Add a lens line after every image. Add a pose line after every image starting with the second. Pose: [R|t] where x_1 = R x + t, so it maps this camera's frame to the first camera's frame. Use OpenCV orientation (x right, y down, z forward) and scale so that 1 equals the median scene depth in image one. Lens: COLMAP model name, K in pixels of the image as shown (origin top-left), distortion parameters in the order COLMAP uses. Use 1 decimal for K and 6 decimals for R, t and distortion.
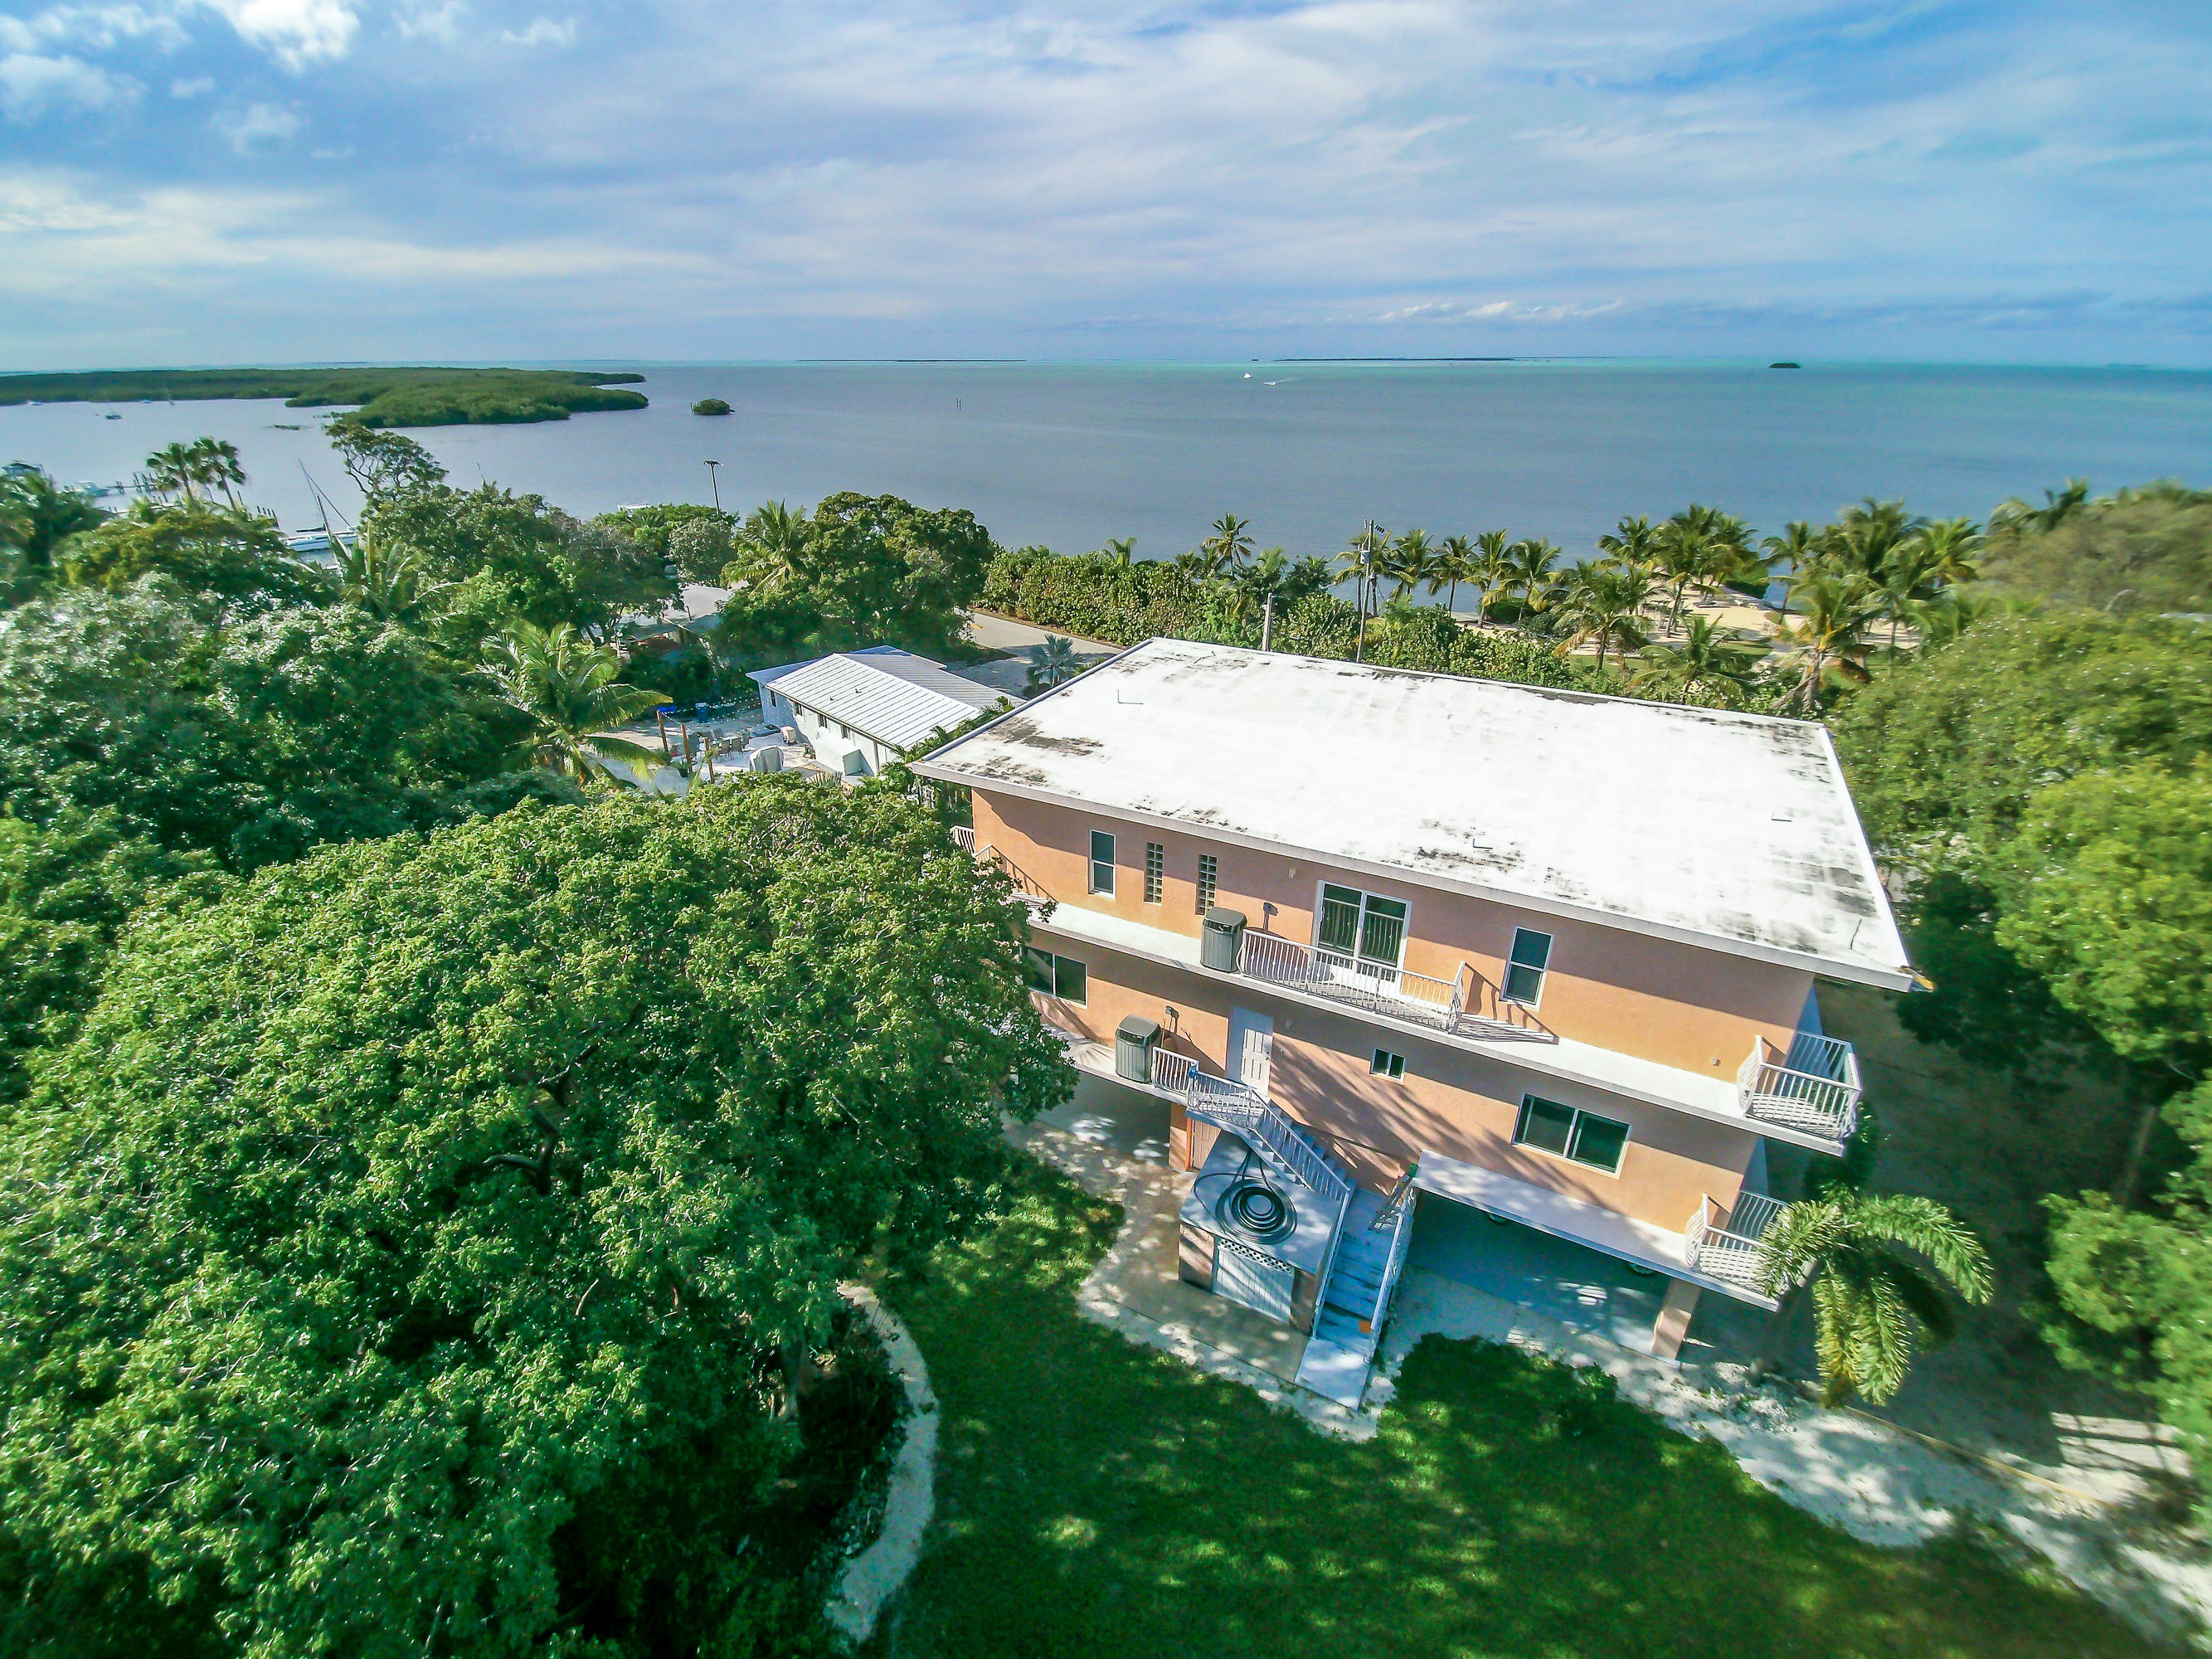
lens RADIAL K [[976.5, 0, 1096.1], [0, 976.5, 832.8], [0, 0, 1]] dist [0.002030, 0.000384]
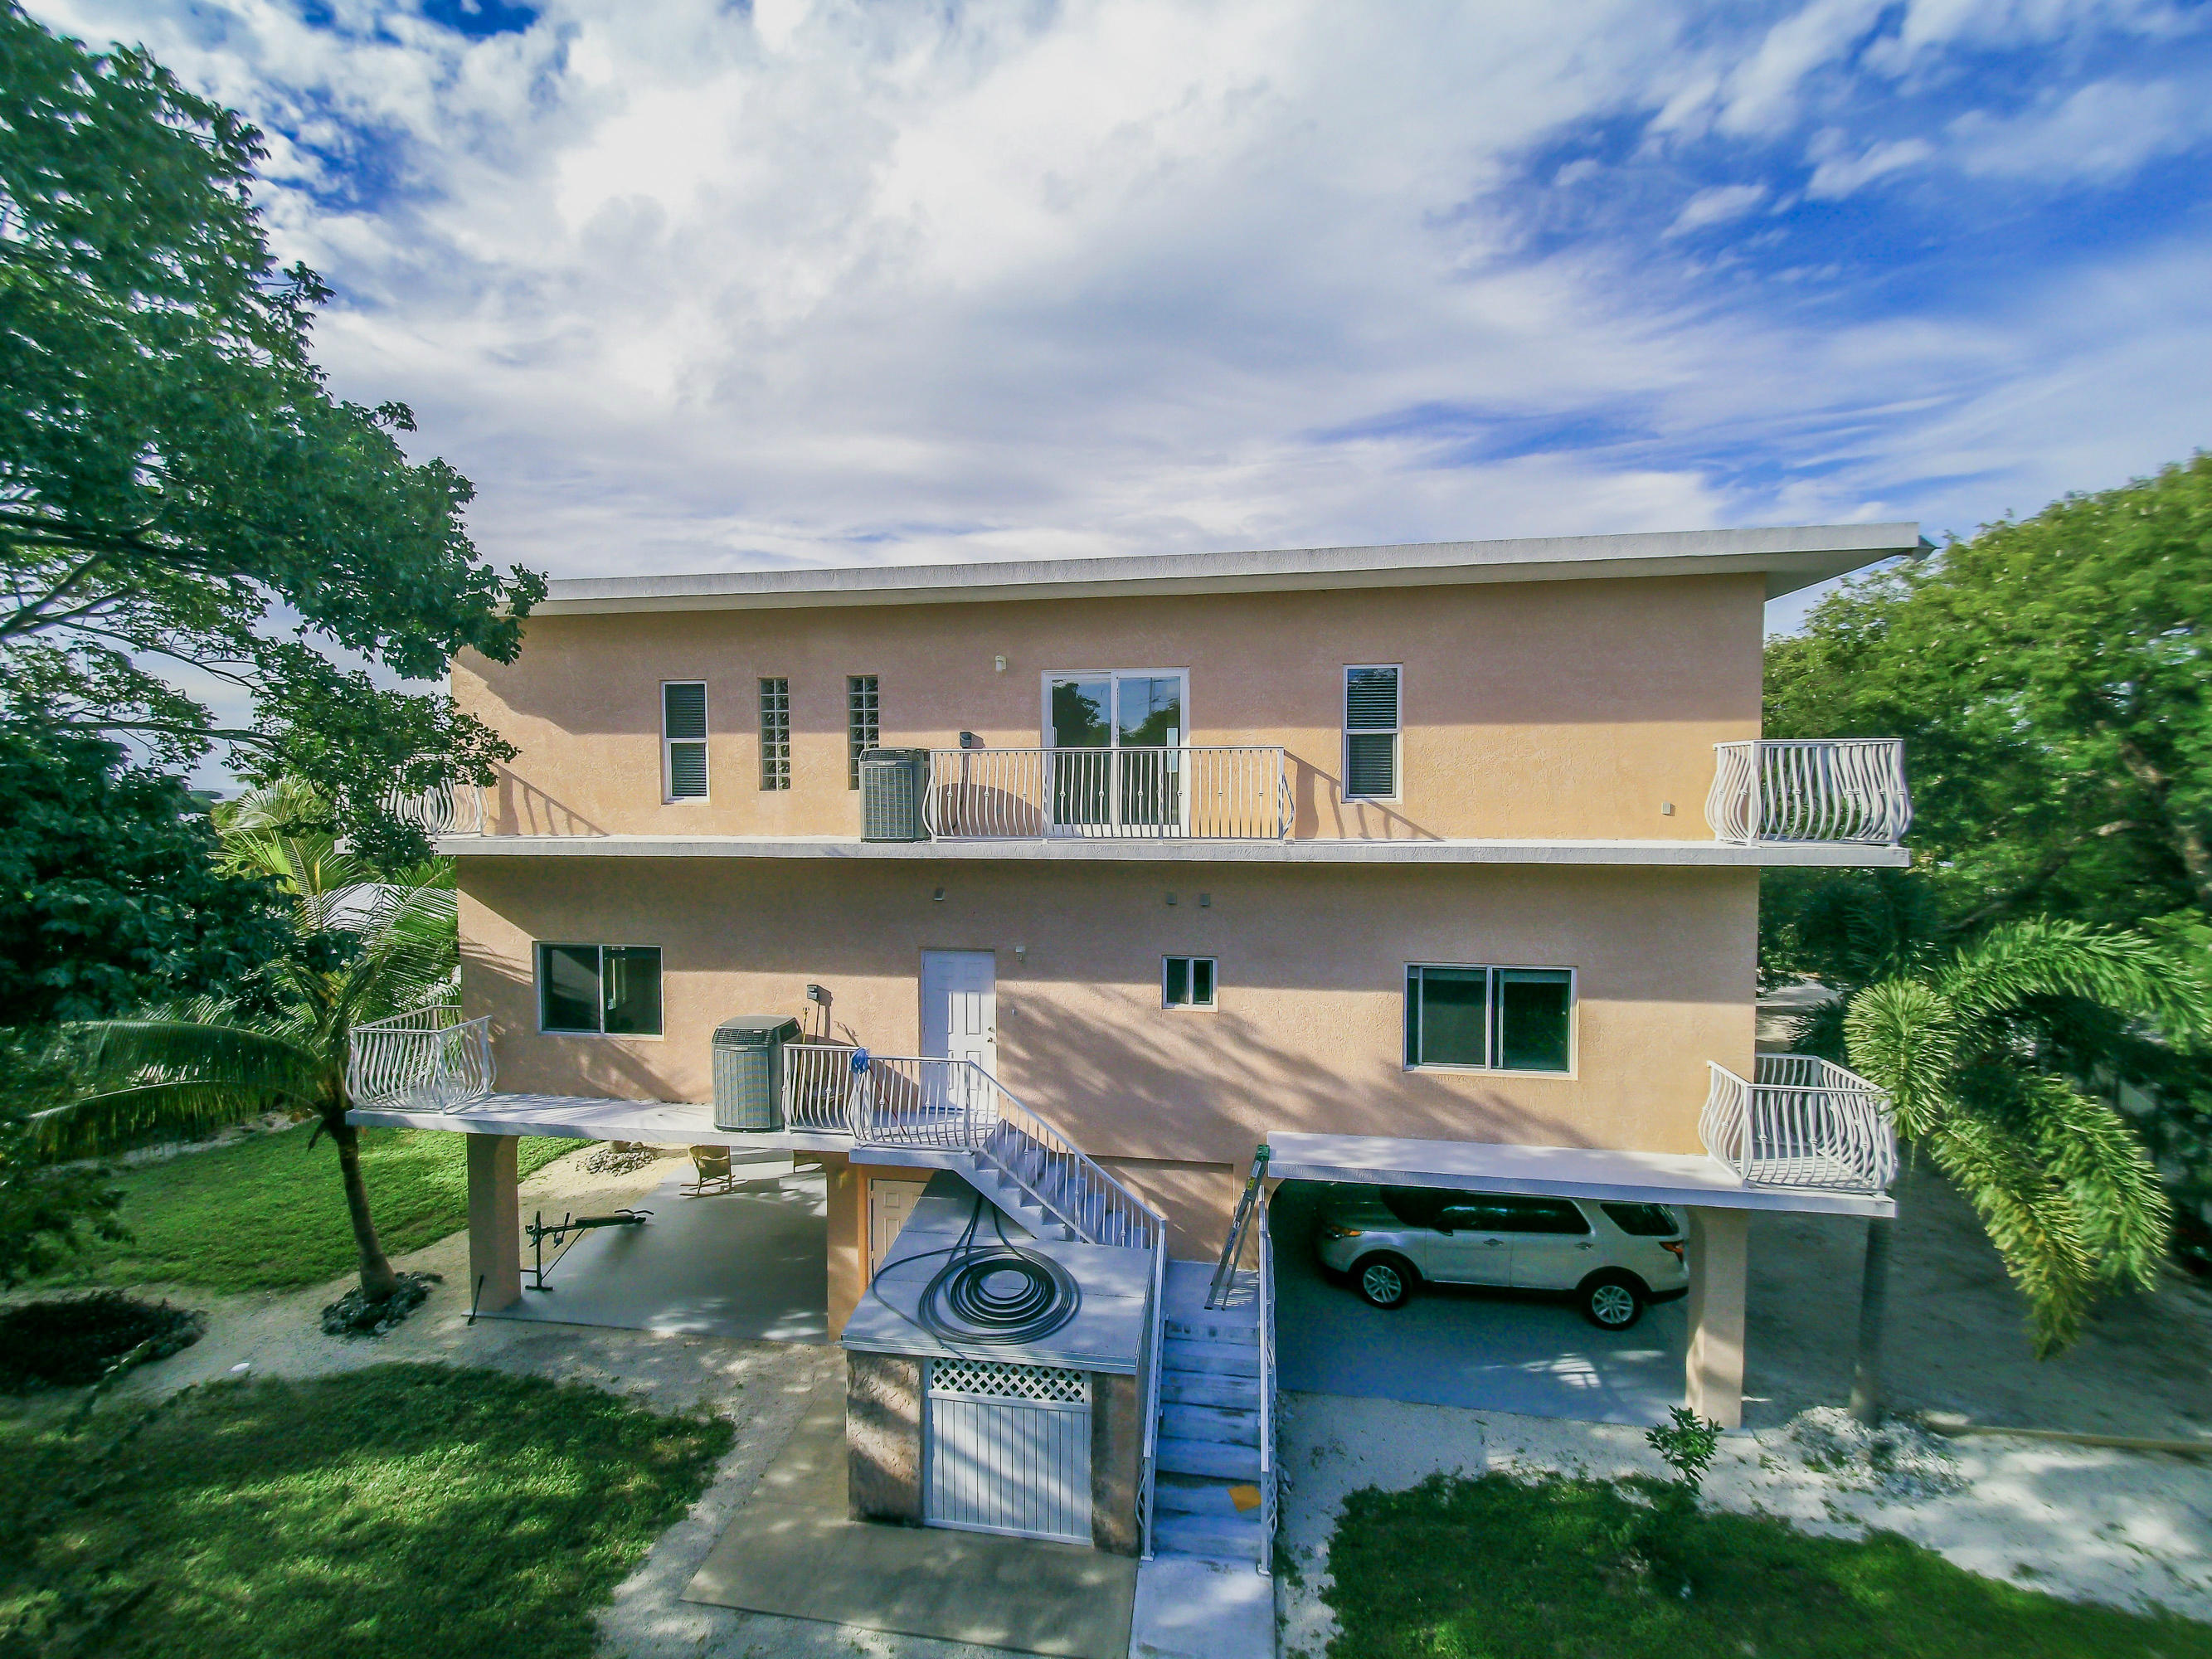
lens RADIAL K [[976.5, 0, 1096.1], [0, 976.5, 832.8], [0, 0, 1]] dist [0.002030, 0.000384]
pose [[0.948063, -0.018794, 0.317527, 0.054928], [0.140067, 0.920925, -0.363701, 0.350359], [-0.285583, 0.389287, 0.875727, 0.444454]]
